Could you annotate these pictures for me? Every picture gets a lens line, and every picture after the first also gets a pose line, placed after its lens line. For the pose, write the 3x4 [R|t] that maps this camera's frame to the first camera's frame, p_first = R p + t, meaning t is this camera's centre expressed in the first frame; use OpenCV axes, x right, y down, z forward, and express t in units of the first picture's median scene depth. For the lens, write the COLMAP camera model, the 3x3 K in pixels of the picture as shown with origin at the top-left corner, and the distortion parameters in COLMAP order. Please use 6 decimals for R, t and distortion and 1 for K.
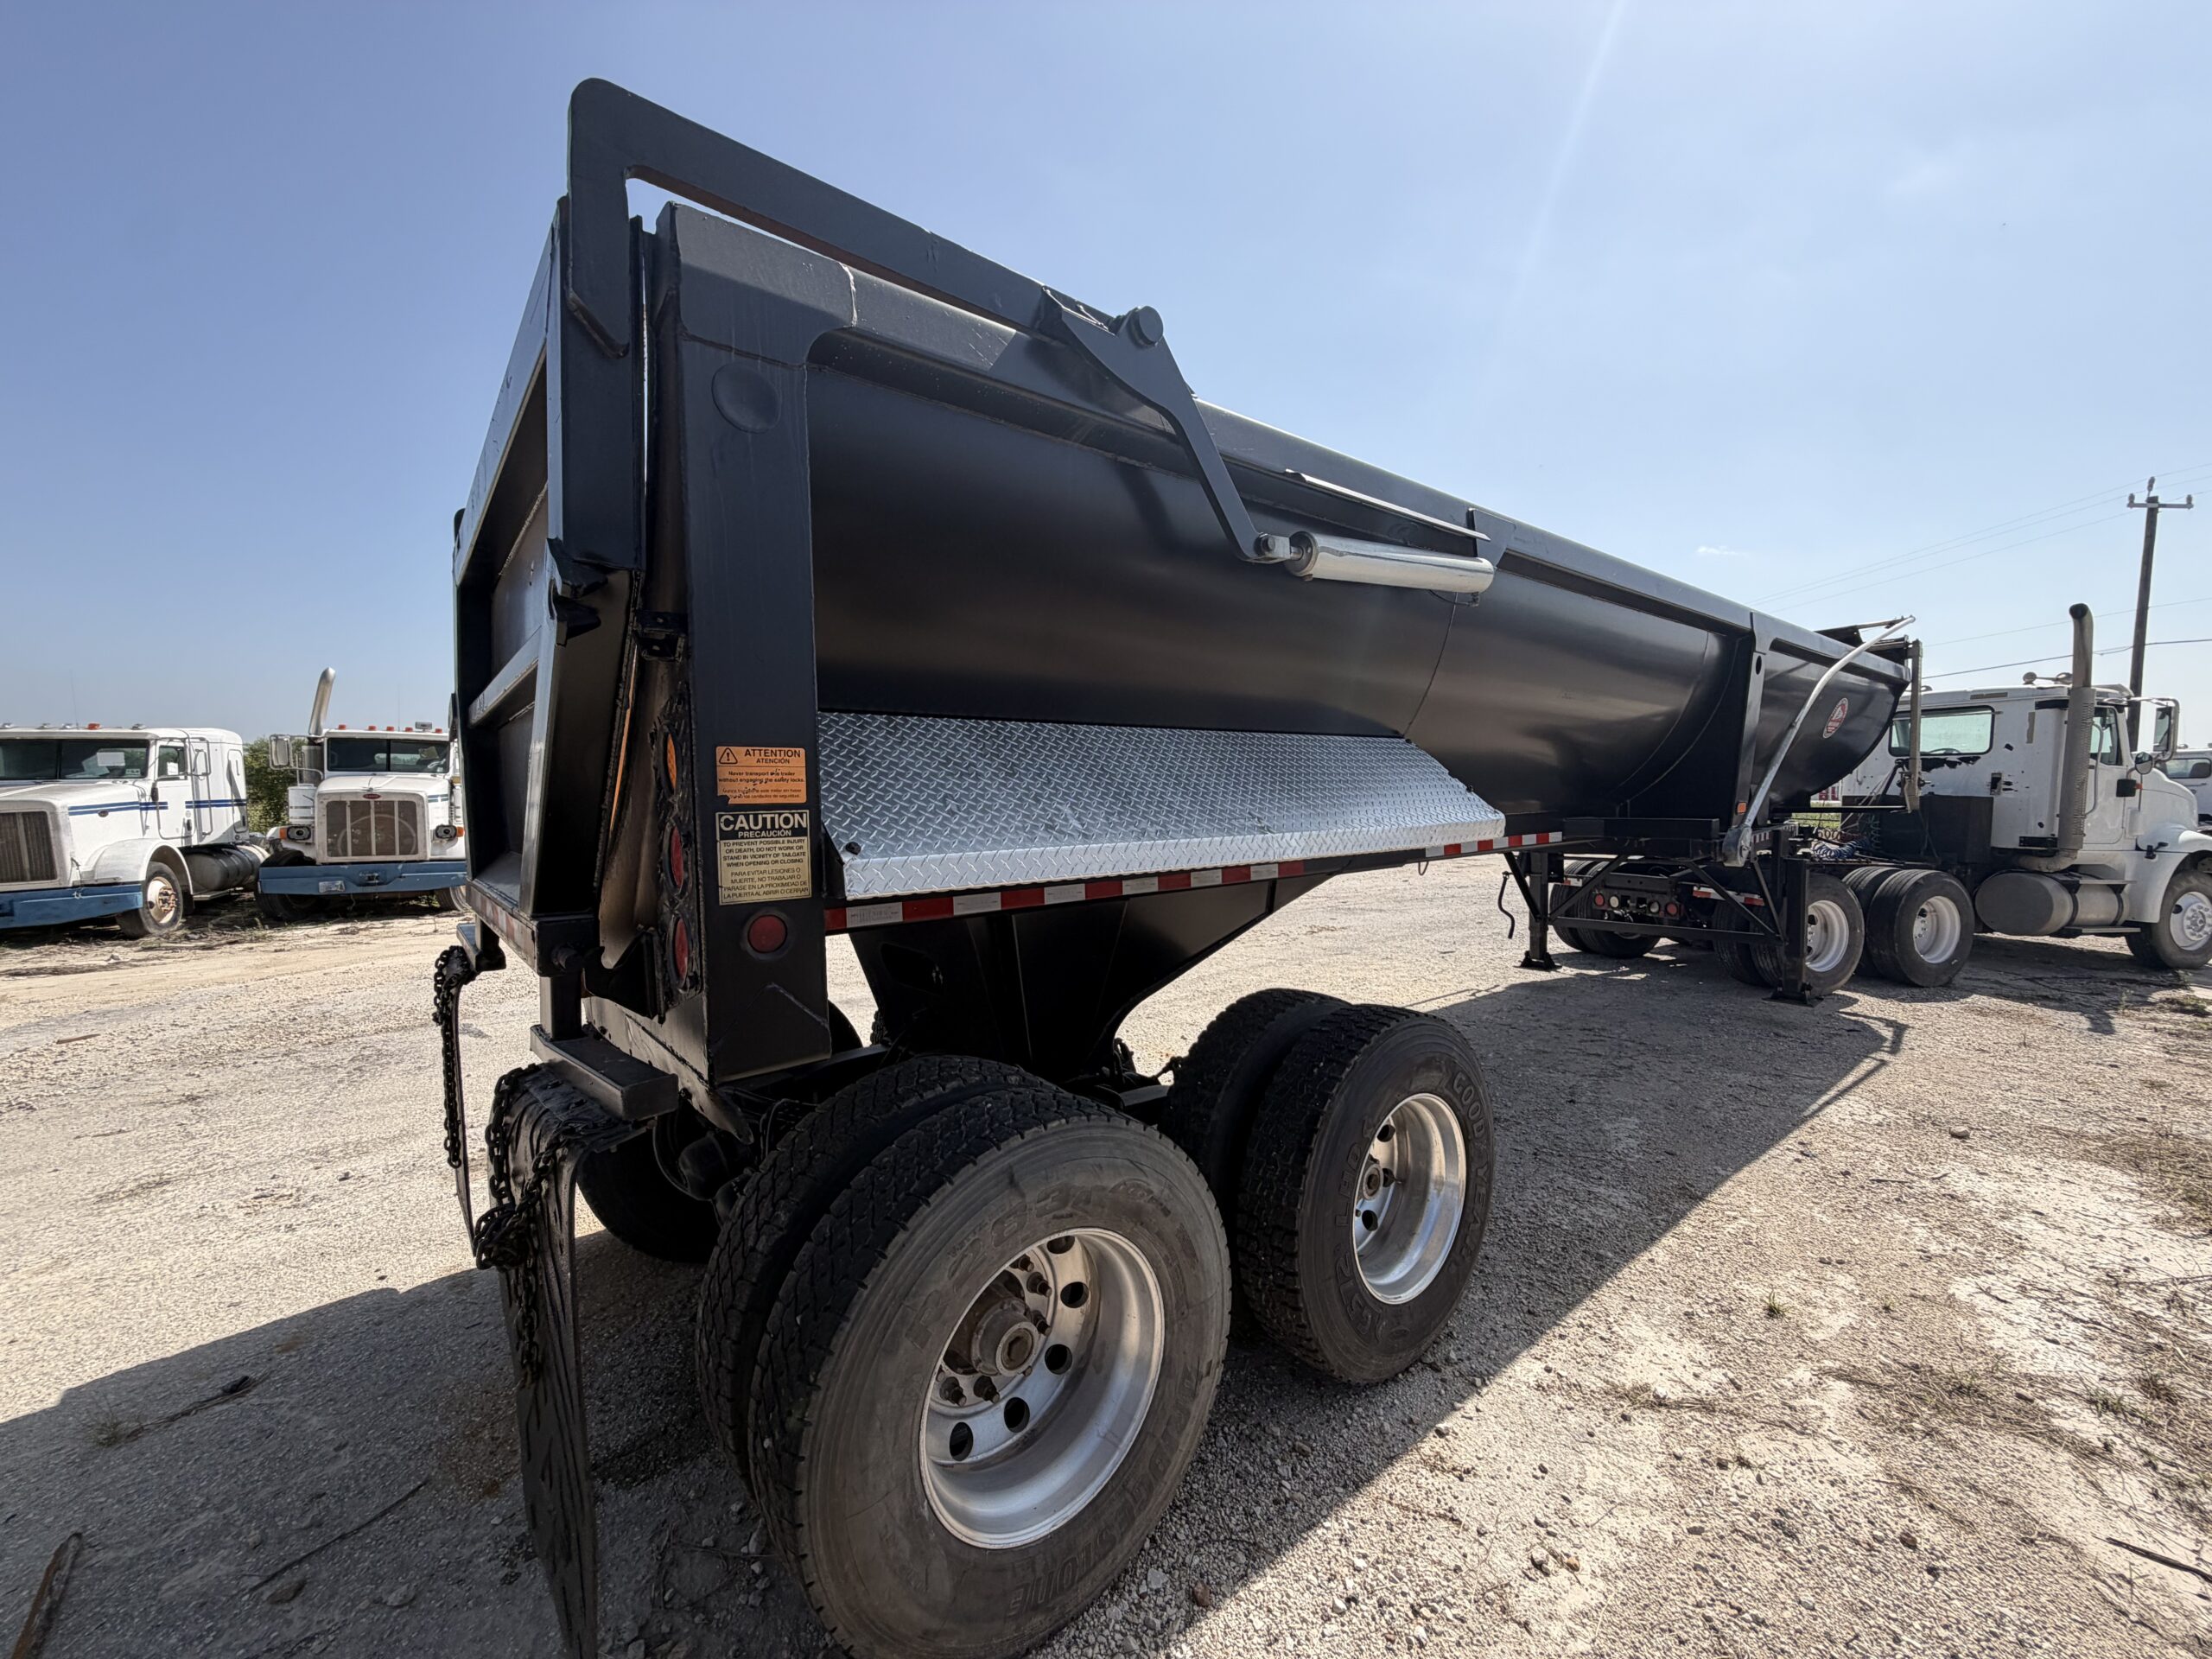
lens RADIAL K [[875.9, 0, 1098.1], [0, 875.9, 826.7], [0, 0, 1]] dist [-0.001933, 0.000662]
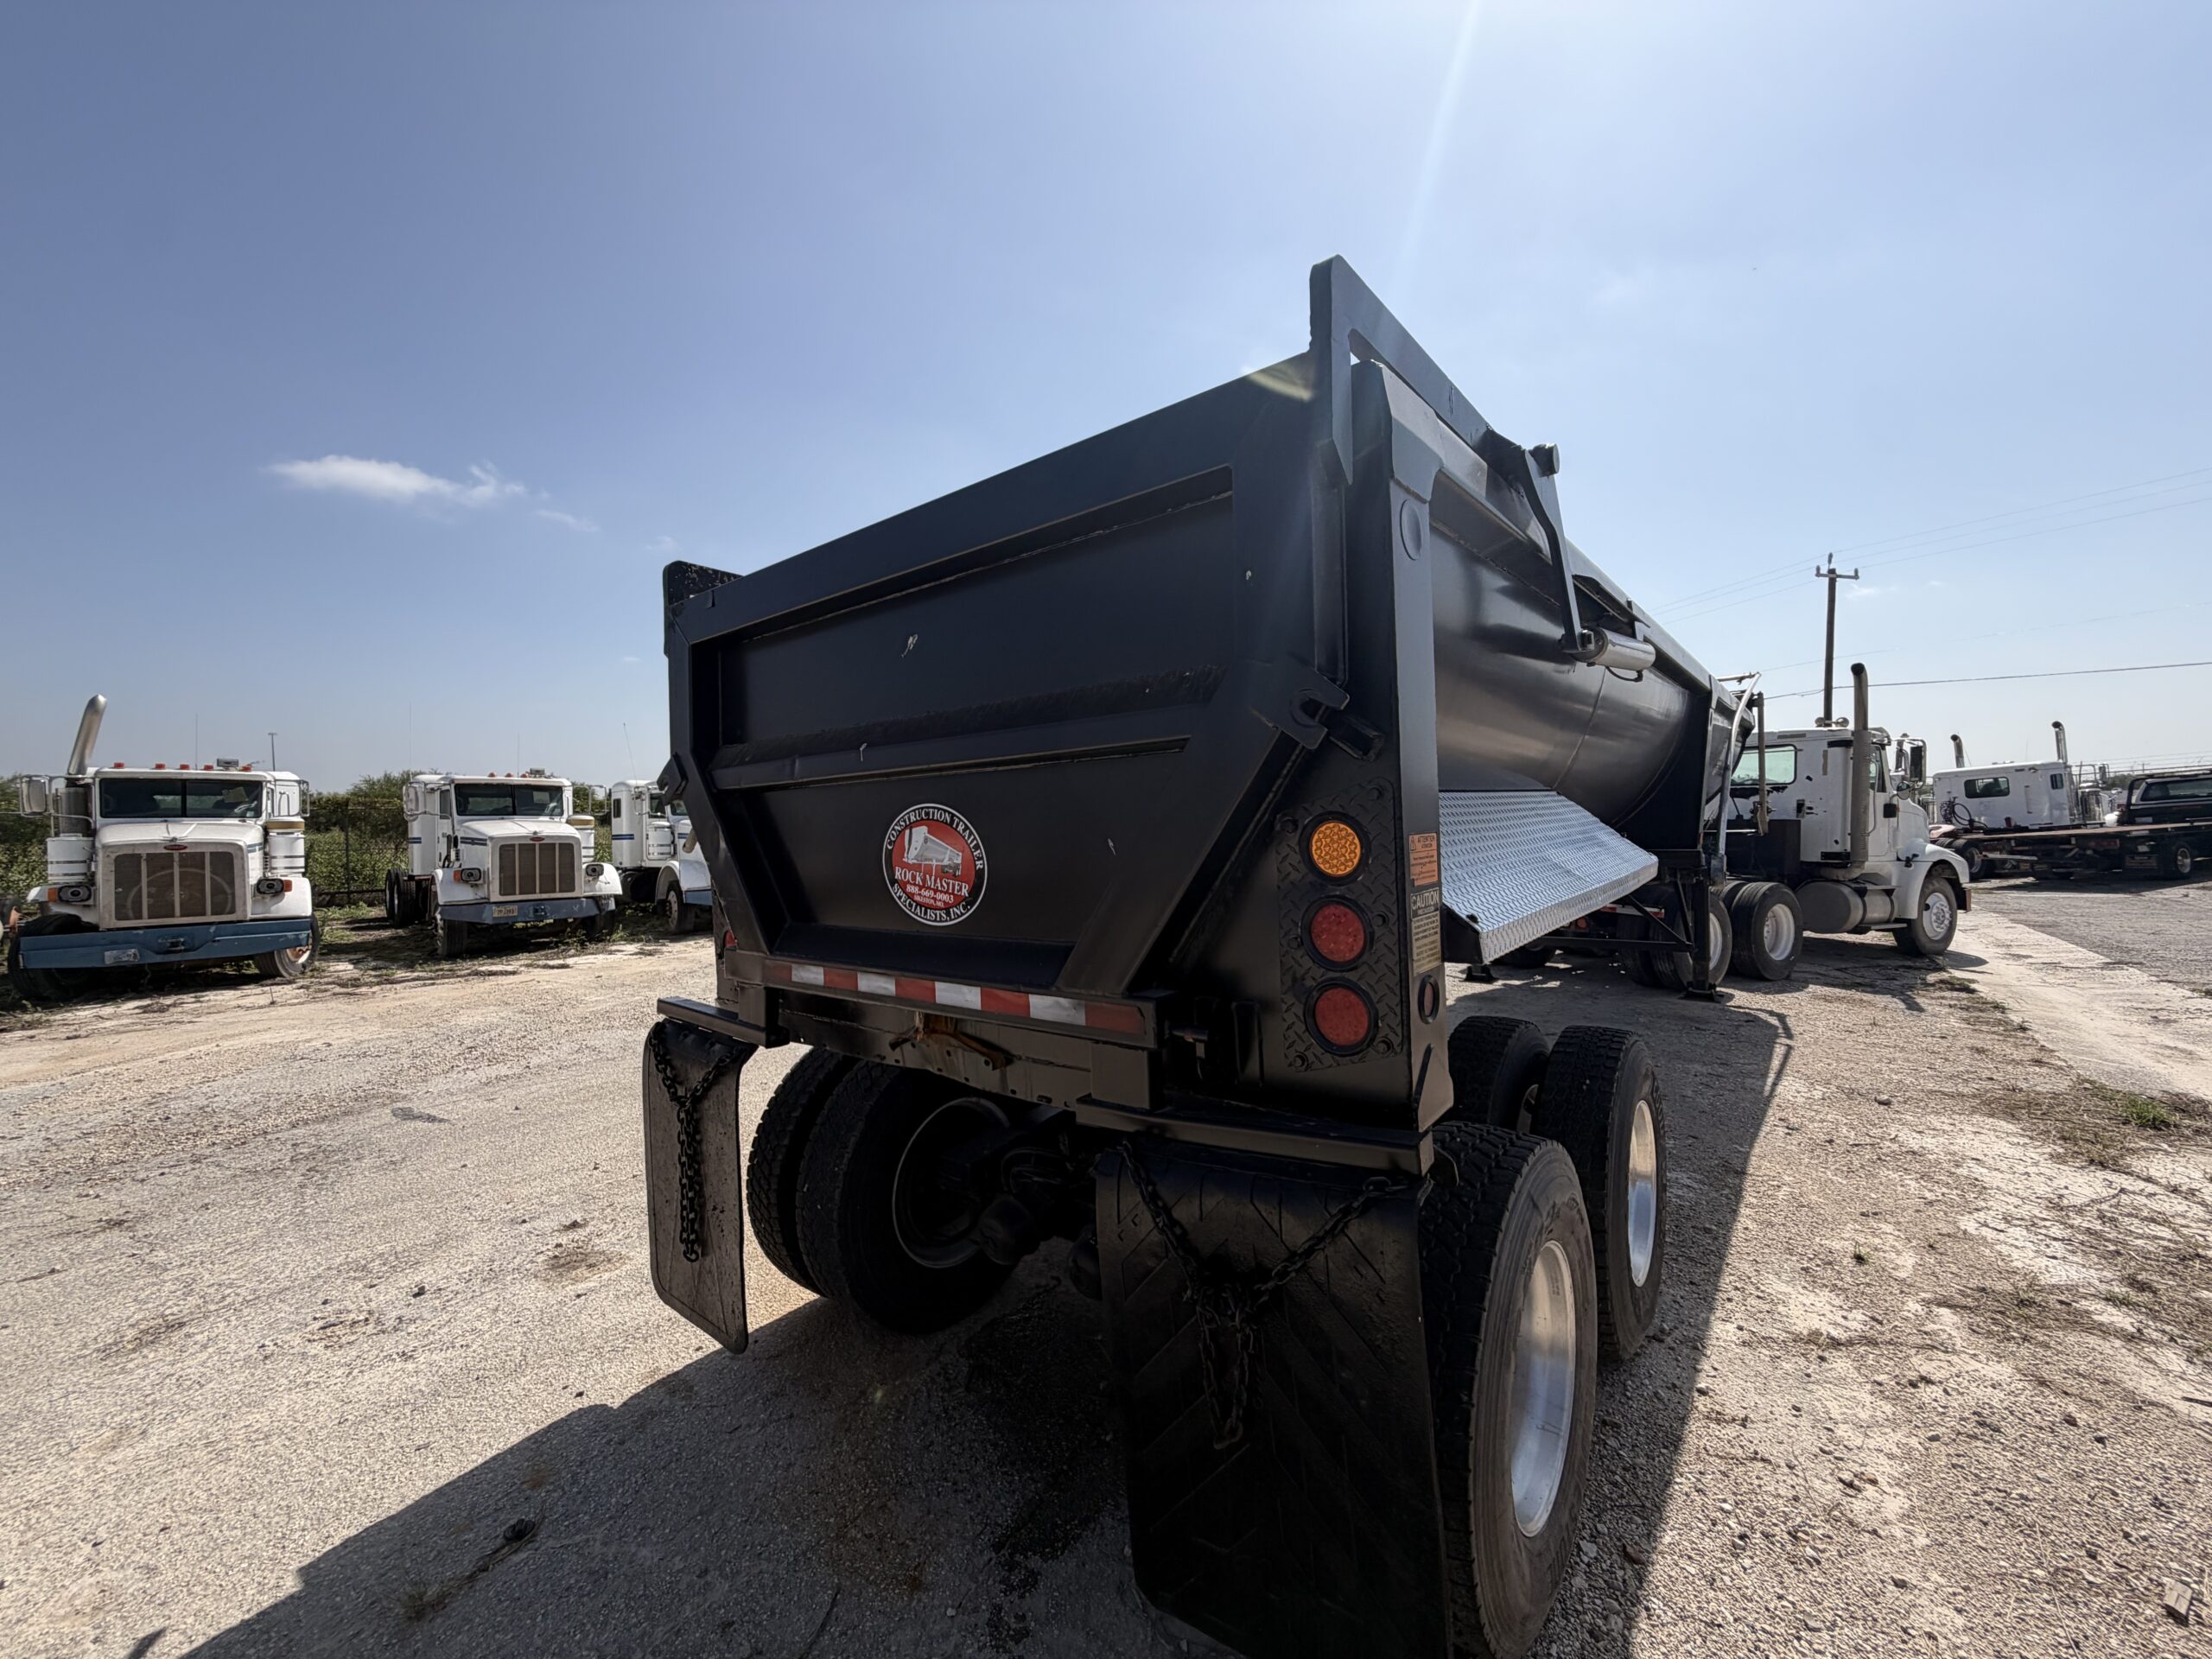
lens RADIAL K [[875.9, 0, 1098.1], [0, 875.9, 826.7], [0, 0, 1]] dist [-0.001933, 0.000662]
pose [[0.981771, -0.018223, 0.189192, -0.300170], [0.024136, 0.999288, -0.028994, -0.023504], [-0.188529, 0.033032, 0.981512, -0.009941]]
